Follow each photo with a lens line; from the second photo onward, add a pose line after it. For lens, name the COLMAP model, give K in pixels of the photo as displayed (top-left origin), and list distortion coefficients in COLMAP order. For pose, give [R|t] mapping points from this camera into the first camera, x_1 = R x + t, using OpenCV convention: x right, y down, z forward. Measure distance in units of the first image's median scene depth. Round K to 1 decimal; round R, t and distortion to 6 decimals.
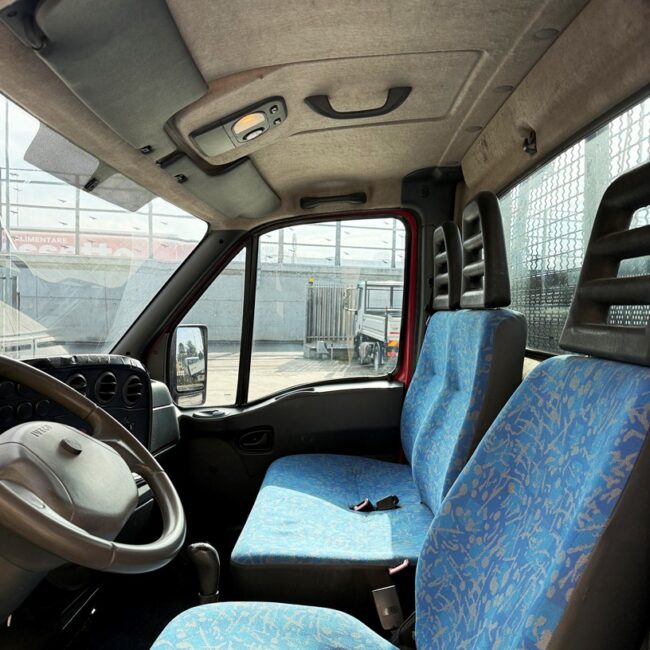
lens RADIAL K [[633.8, 0, 325.0], [0, 633.8, 325.0], [0, 0, 1]] dist [0.168197, -0.322434]
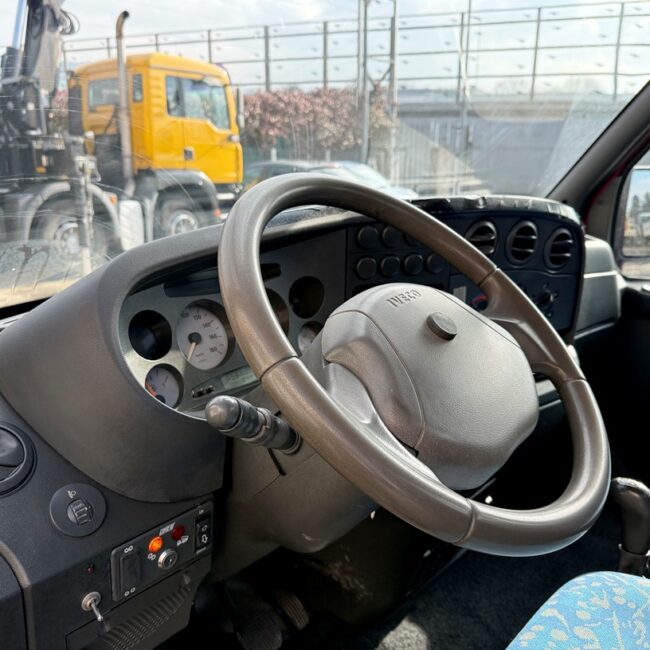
lens RADIAL K [[648.9, 0, 324.3], [0, 648.9, 359.8], [0, 0, 1]] dist [0.148300, -0.357726]
pose [[0.794296, 0.166615, -0.584237, -0.053301], [-0.005276, 0.963514, 0.267605, 0.024357], [0.607508, -0.209476, 0.766195, 0.242140]]
